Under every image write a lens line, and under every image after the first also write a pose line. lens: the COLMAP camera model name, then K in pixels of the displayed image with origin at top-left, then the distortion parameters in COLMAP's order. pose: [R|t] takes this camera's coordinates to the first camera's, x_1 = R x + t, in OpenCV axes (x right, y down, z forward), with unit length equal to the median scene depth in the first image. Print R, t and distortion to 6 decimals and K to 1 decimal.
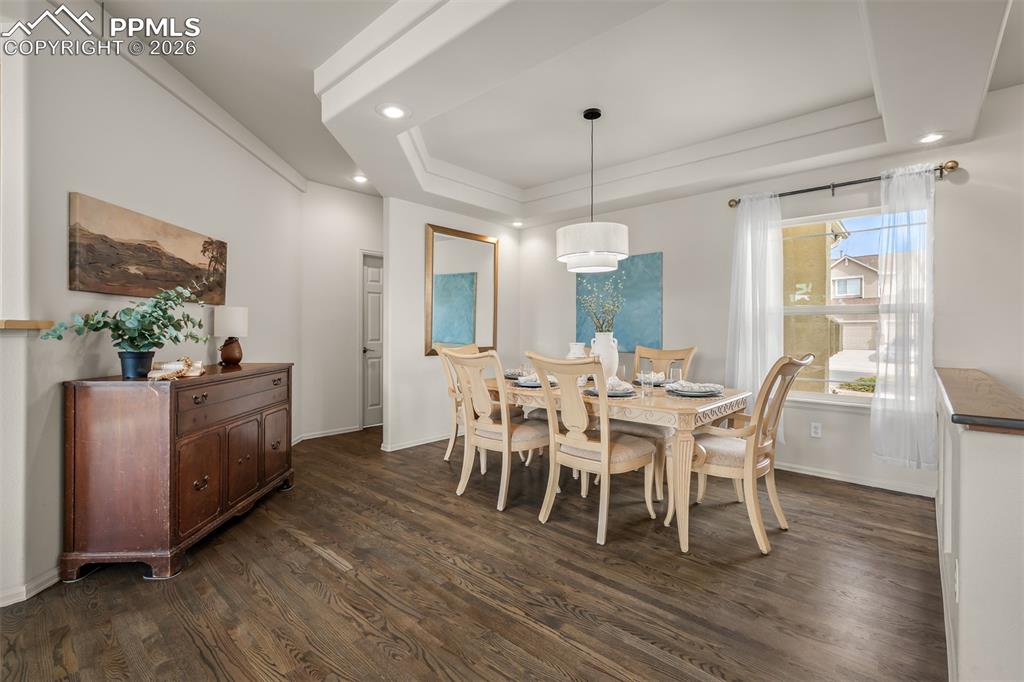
lens RADIAL K [[453.2, 0, 514.9], [0, 453.2, 333.7], [0, 0, 1]] dist [0.001349, 0.000407]
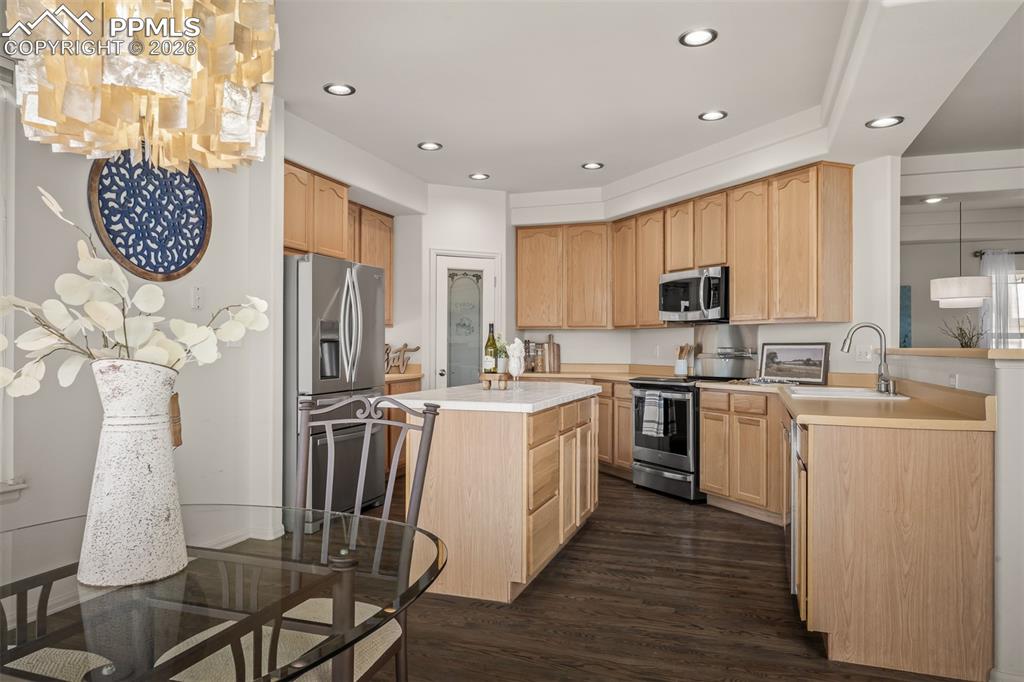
lens RADIAL K [[675.4, 0, 514.5], [0, 675.4, 343.4], [0, 0, 1]] dist [-0.004819, -0.000640]
pose [[0.923578, 0.000795, 0.383409, -2.027740], [0.002231, 0.999970, -0.007448, -0.019160], [-0.383403, 0.007734, 0.923549, -0.397390]]
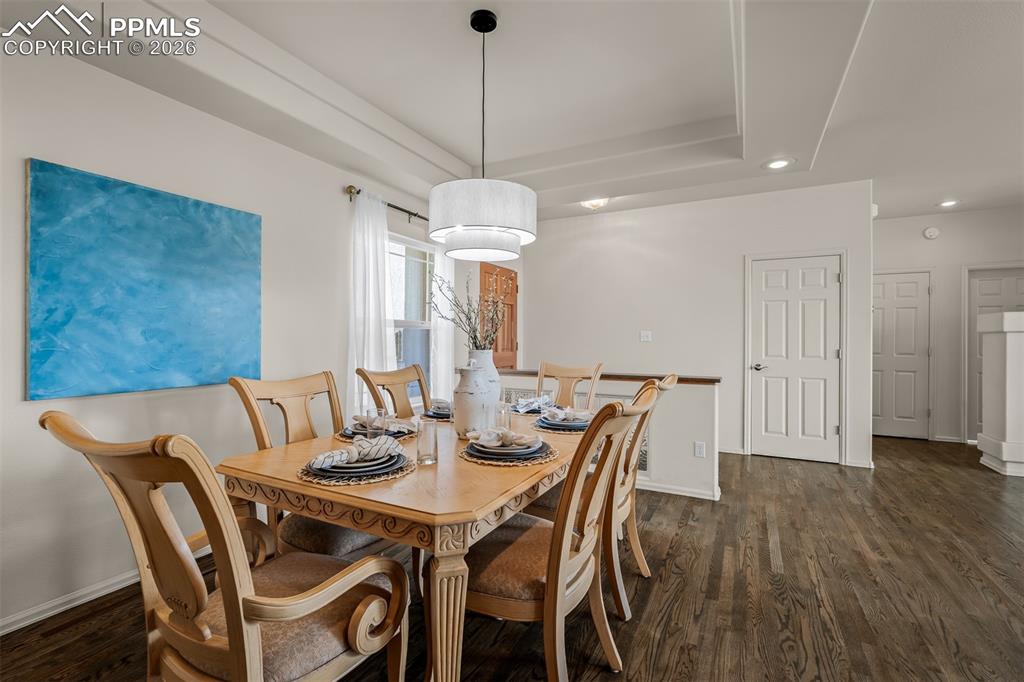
lens RADIAL K [[453.2, 0, 505.4], [0, 453.2, 337.7], [0, 0, 1]] dist [0.001349, 0.000407]
pose [[-0.240515, -0.001625, 0.970644, -0.526948], [-0.002038, 0.999997, 0.001170, -0.024082], [-0.970643, -0.001697, -0.240517, 1.224932]]
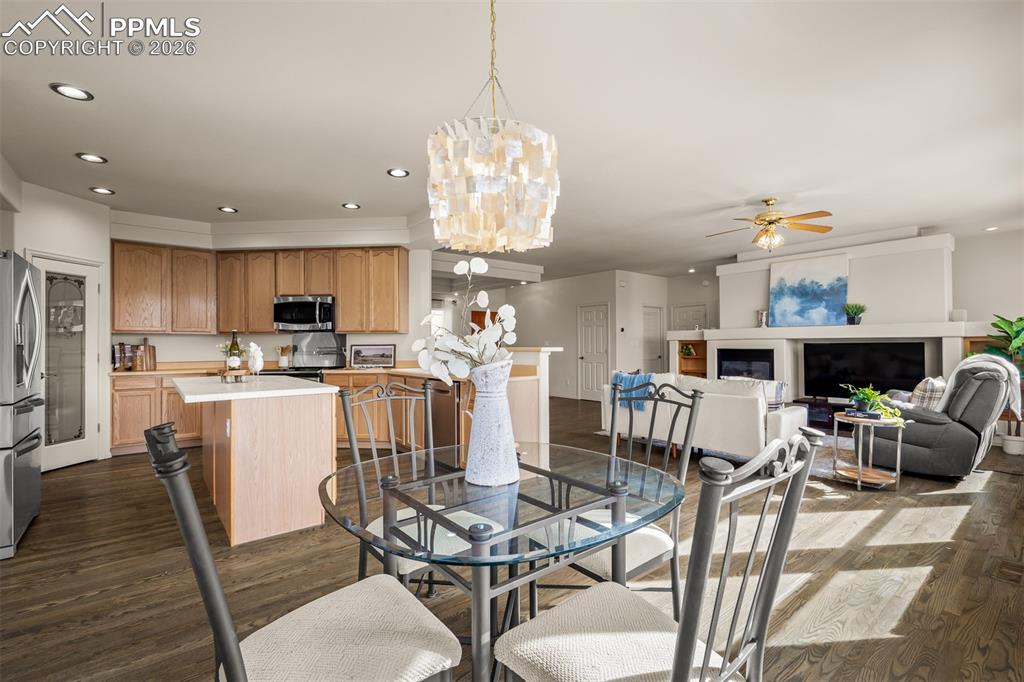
lens RADIAL K [[453.2, 0, 507.9], [0, 453.2, 342.4], [0, 0, 1]] dist [0.001349, 0.000407]
pose [[0.167214, -0.000109, 0.985921, -2.579903], [0.010079, 0.999948, -0.001599, -0.031478], [-0.985869, 0.010204, 0.167206, -0.018874]]
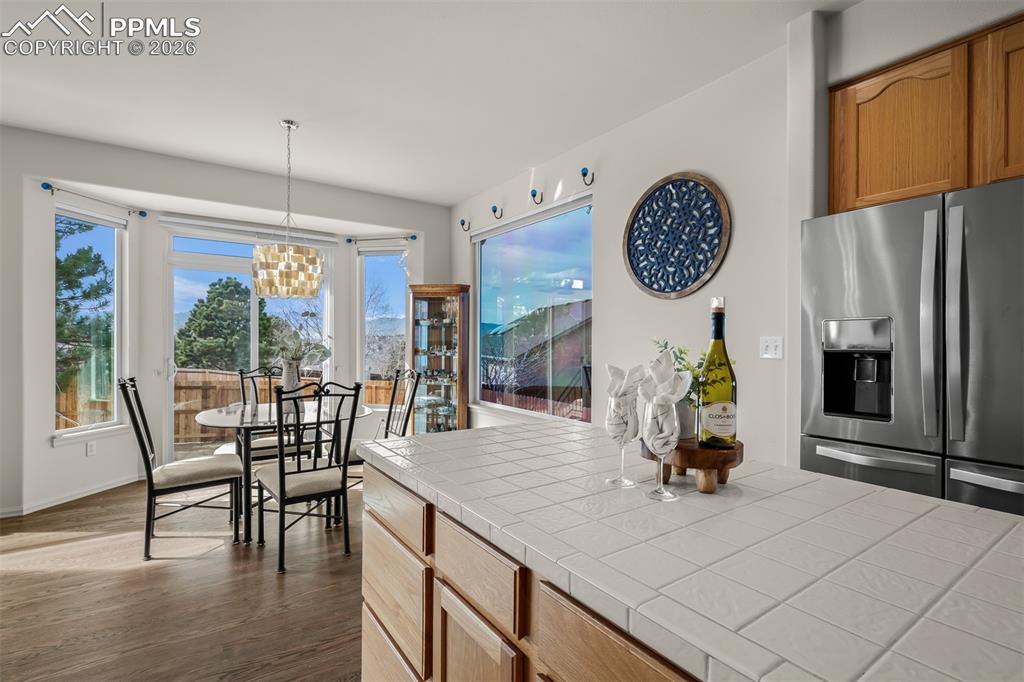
lens RADIAL K [[474.3, 0, 505.2], [0, 474.3, 344.8], [0, 0, 1]] dist [0.003863, 0.000339]
pose [[-0.242577, -0.000398, -0.970132, -1.138790], [-0.010604, 0.999941, 0.002242, -0.043571], [0.970074, 0.010831, -0.242566, 0.829046]]
